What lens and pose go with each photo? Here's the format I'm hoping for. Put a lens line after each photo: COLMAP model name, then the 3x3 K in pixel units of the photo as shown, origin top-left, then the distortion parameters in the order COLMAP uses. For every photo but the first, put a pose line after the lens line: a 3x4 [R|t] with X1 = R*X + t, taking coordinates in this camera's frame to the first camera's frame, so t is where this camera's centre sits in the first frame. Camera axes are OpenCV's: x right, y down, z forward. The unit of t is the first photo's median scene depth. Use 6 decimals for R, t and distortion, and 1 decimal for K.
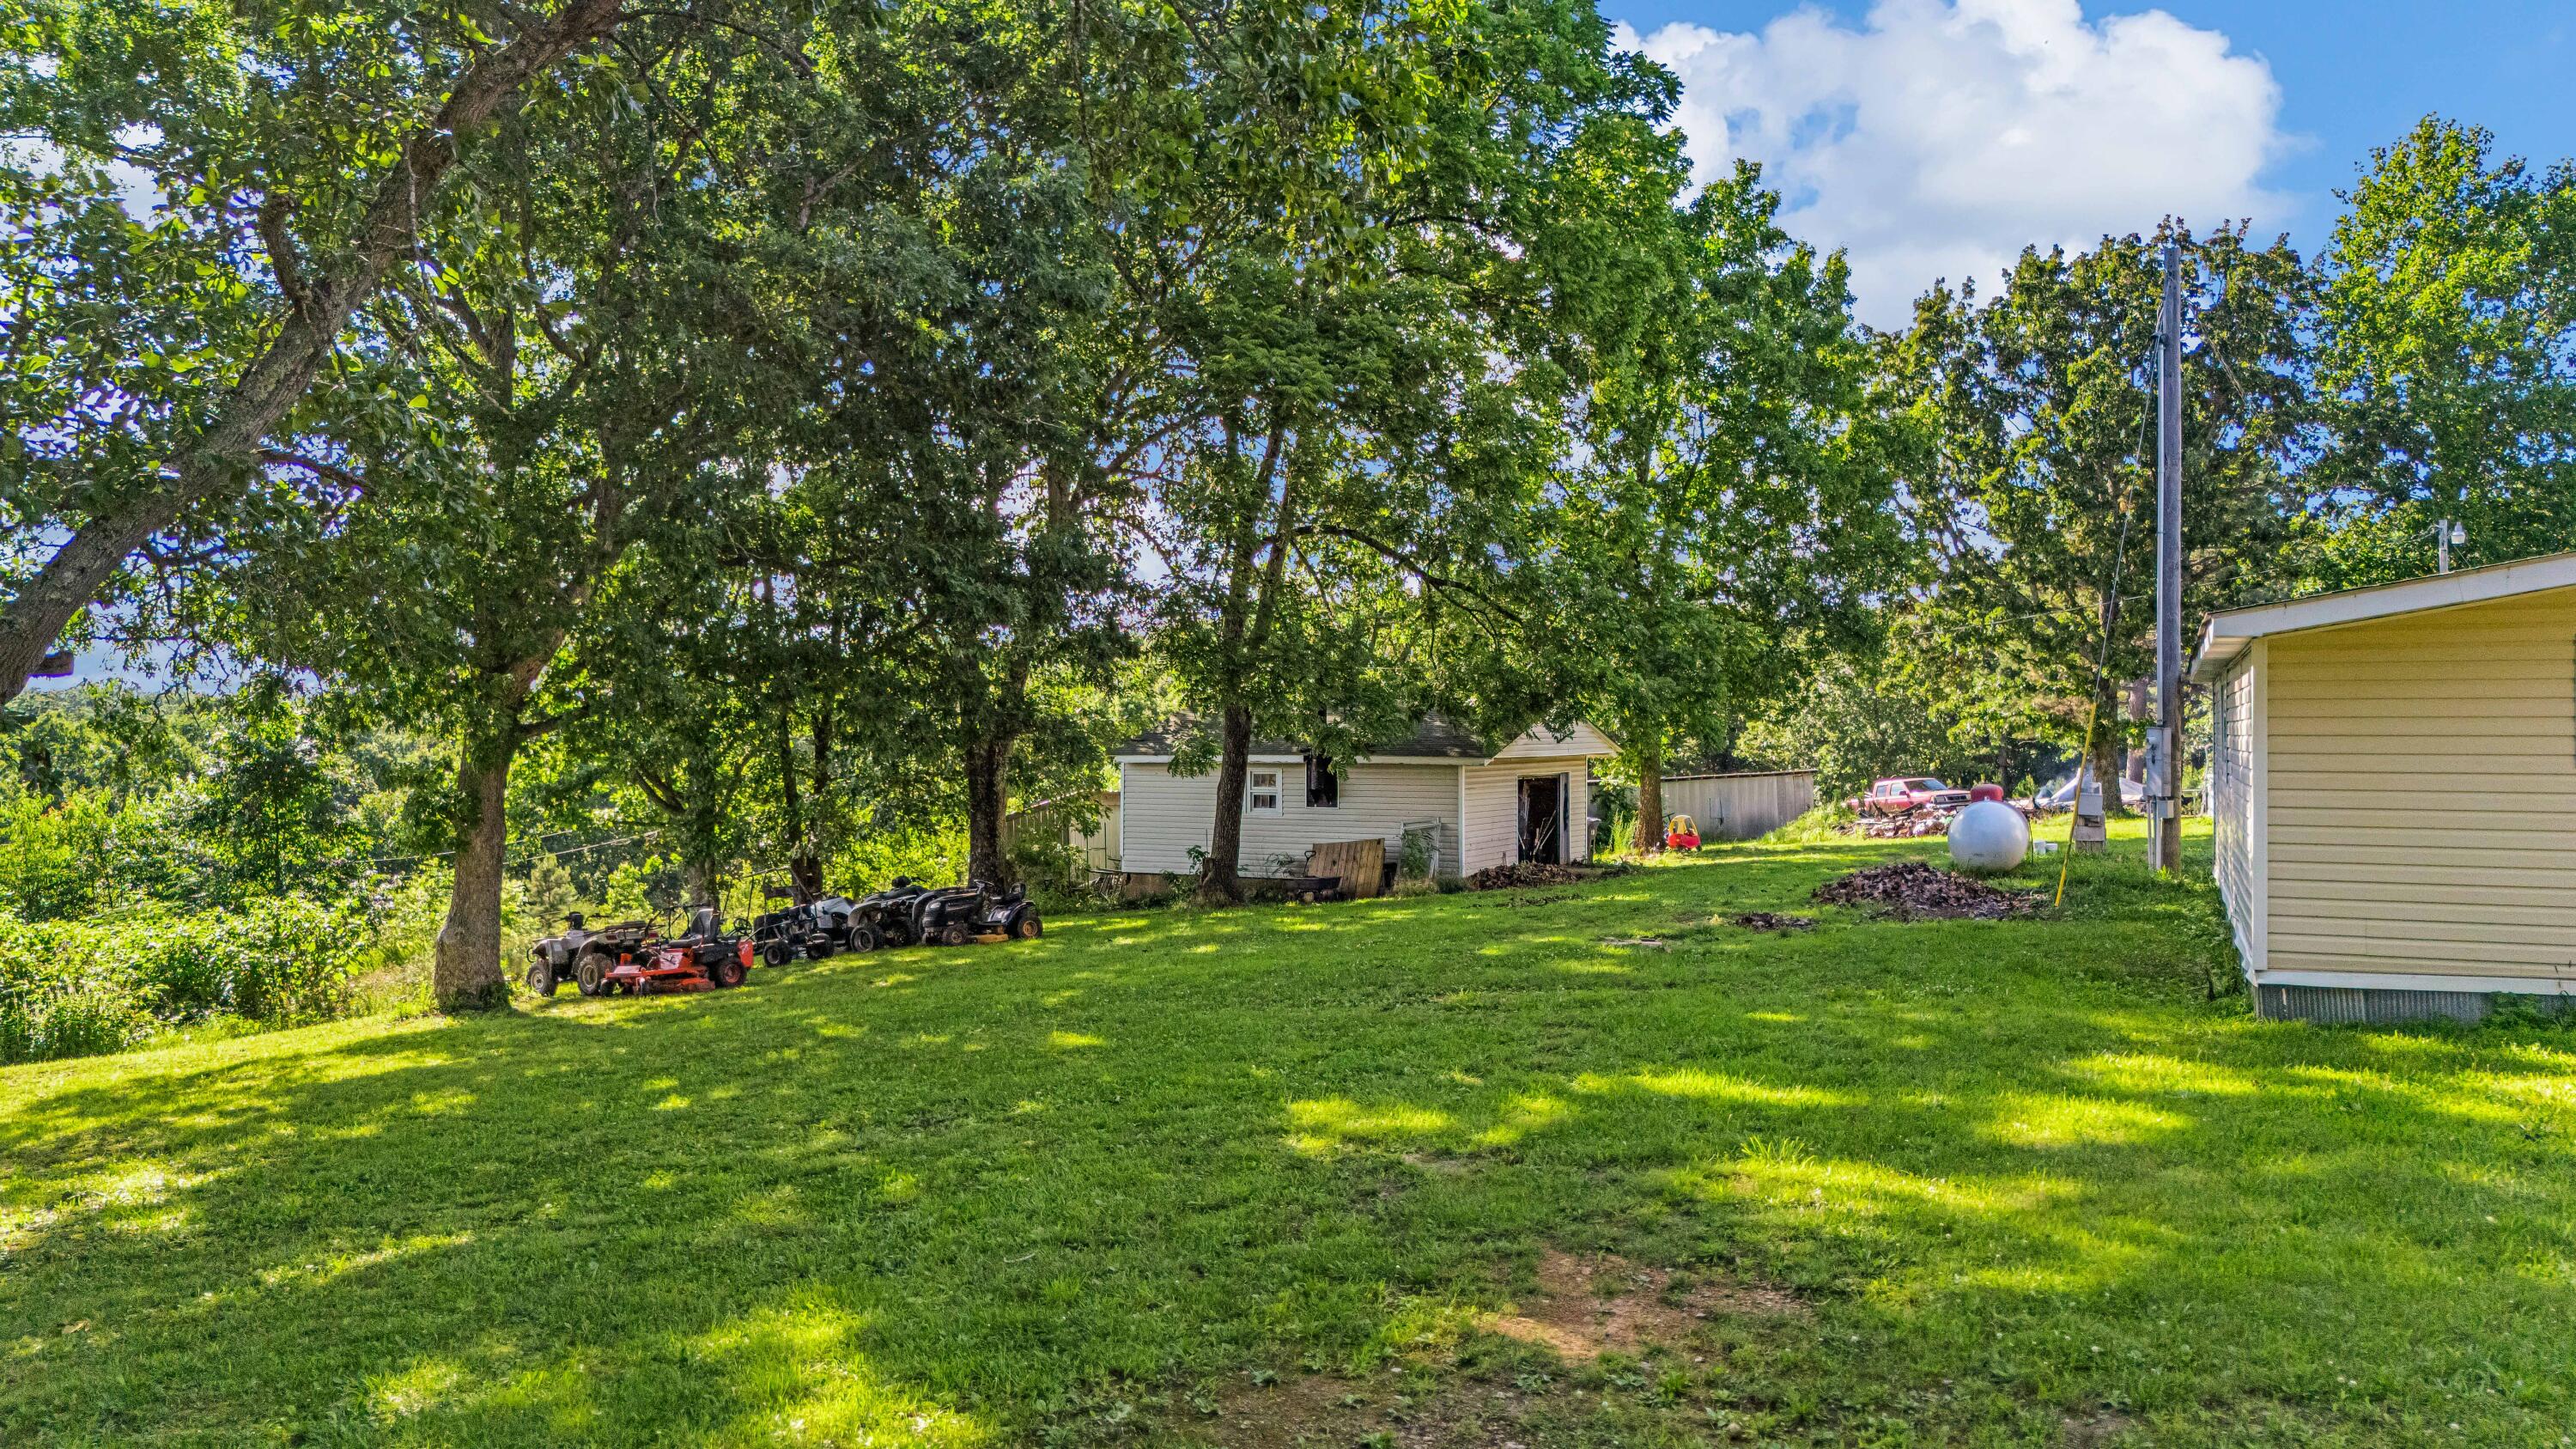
lens RADIAL K [[1869.8, 0, 1269.0], [0, 1869.8, 714.7], [0, 0, 1]] dist [0.056010, -0.051006]
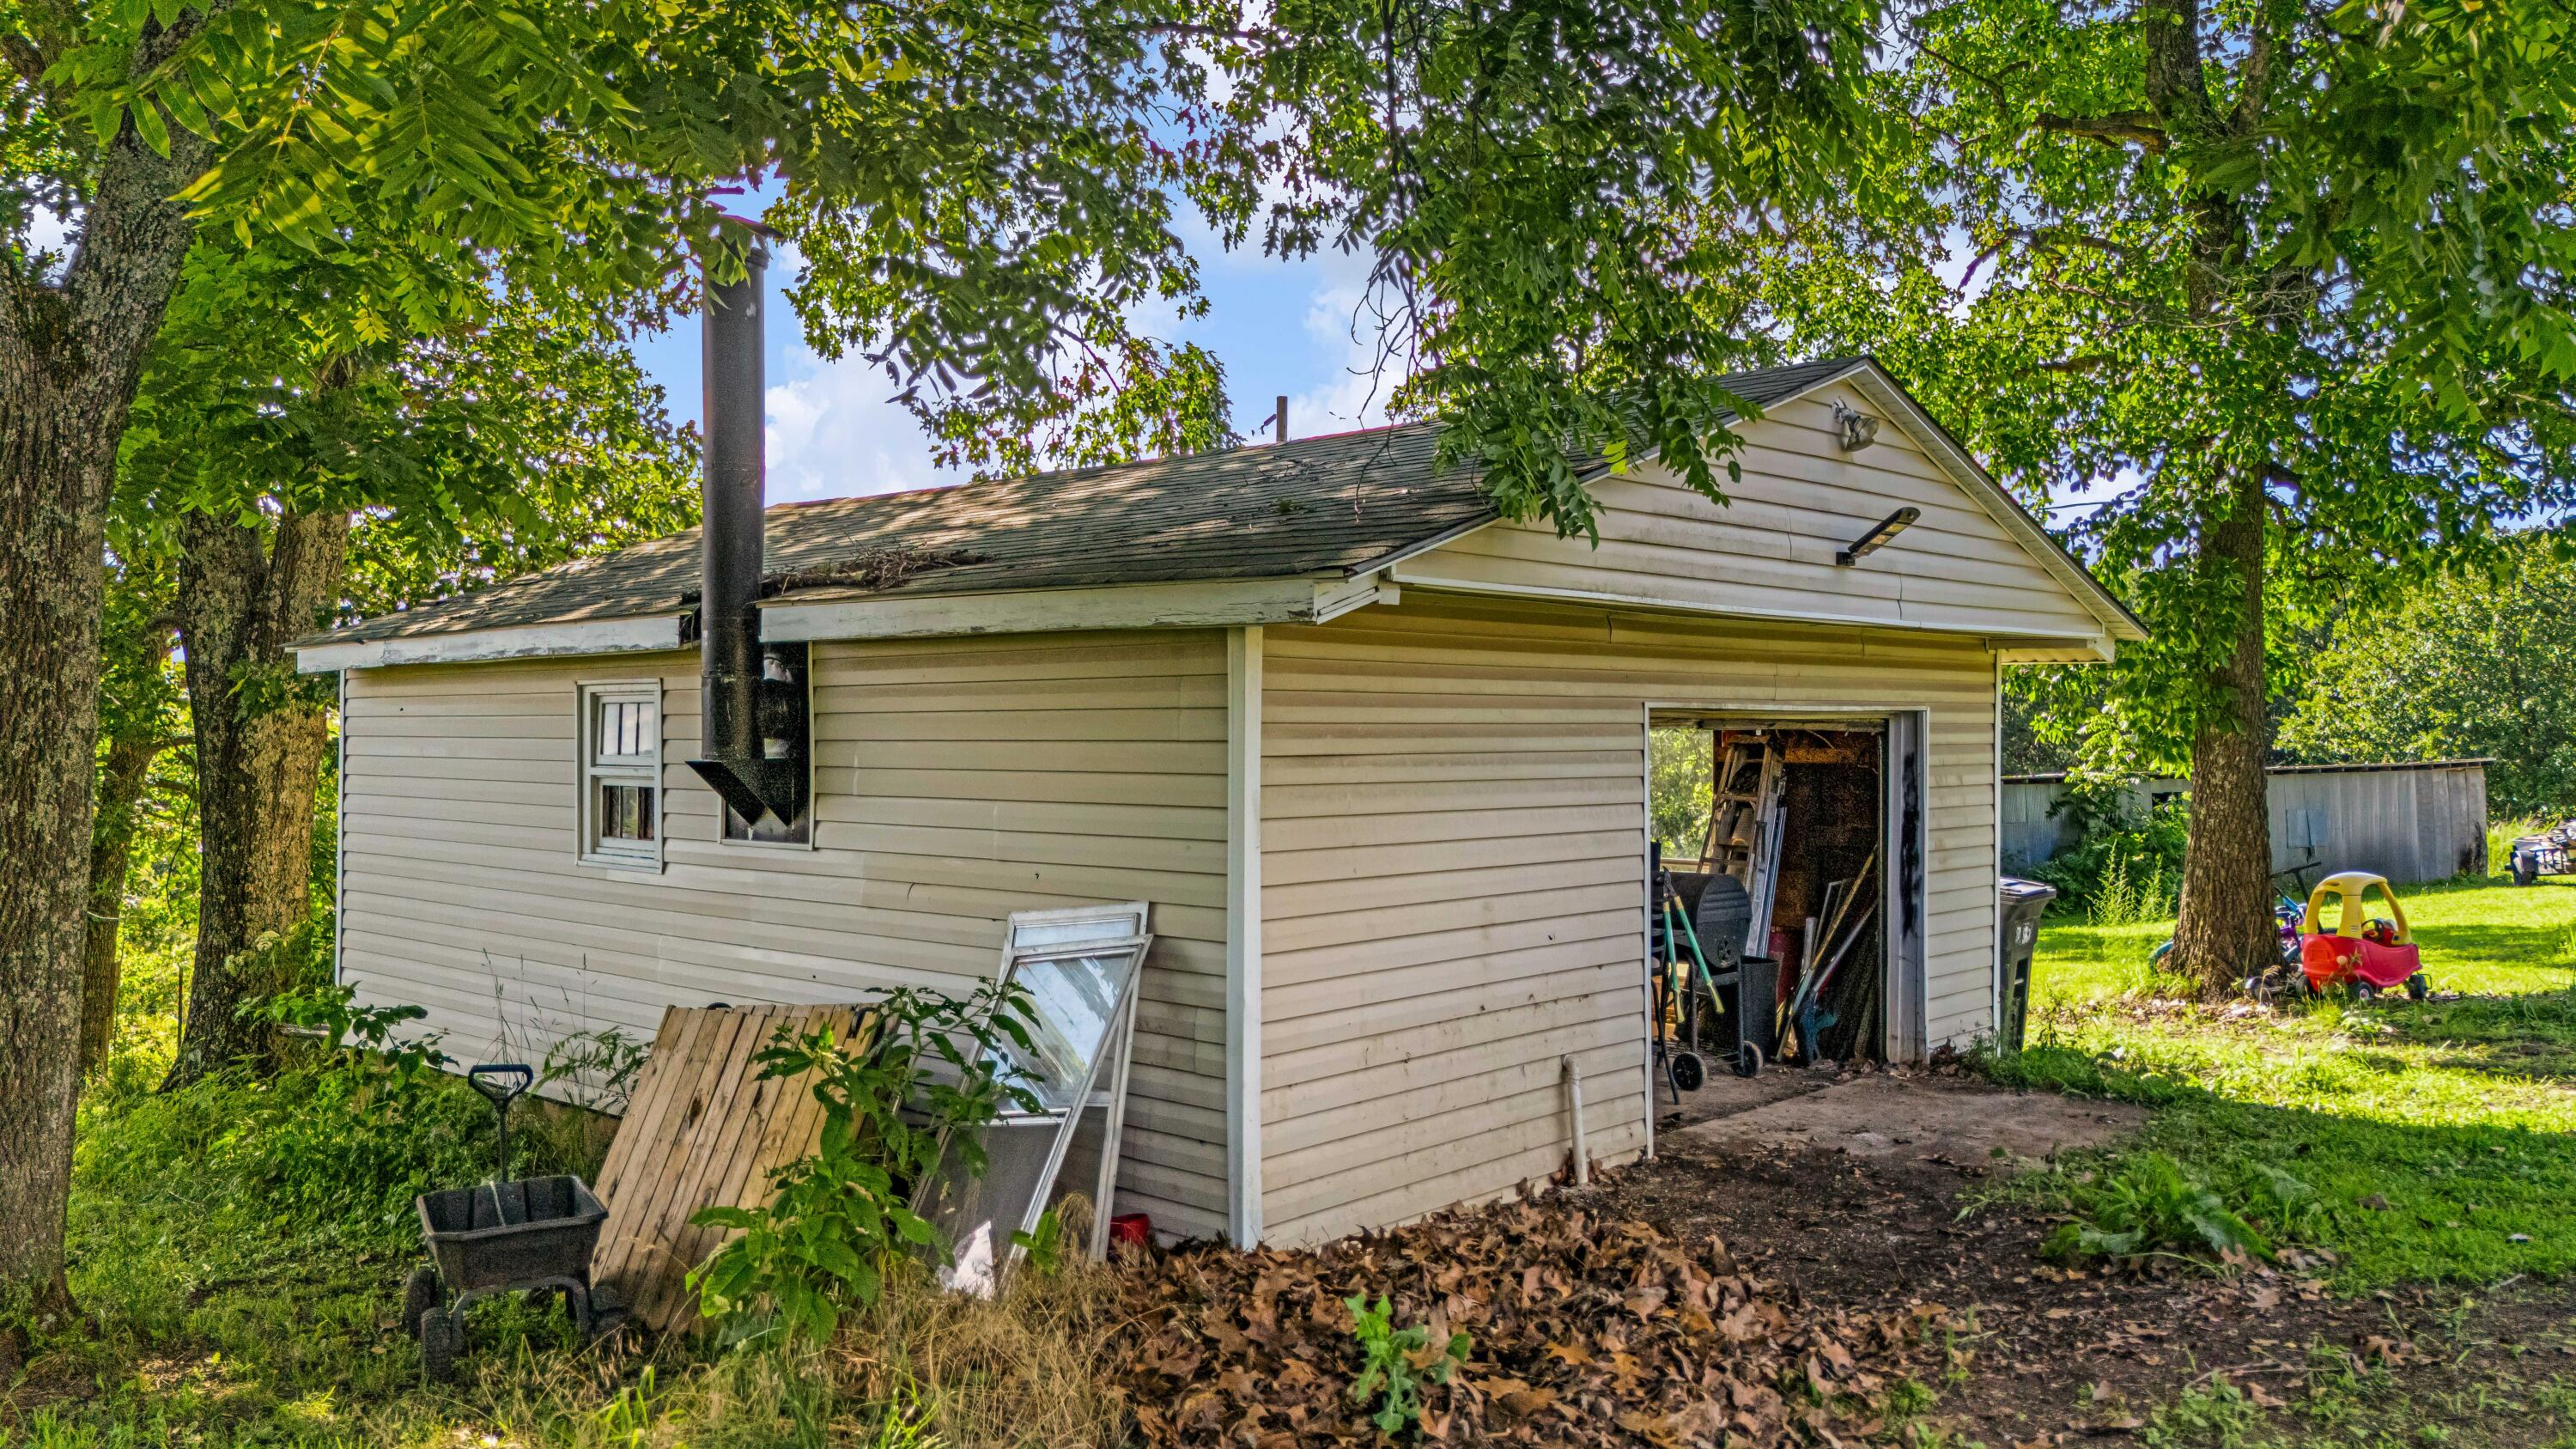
lens RADIAL K [[1947.3, 0, 1313.1], [0, 1947.3, 663.2], [0, 0, 1]] dist [0.063873, -0.059712]
pose [[0.981004, -0.002886, -0.193967, 0.123796], [-0.001912, 0.999697, -0.024548, 0.029262], [0.193979, 0.024452, 0.980701, 0.678192]]
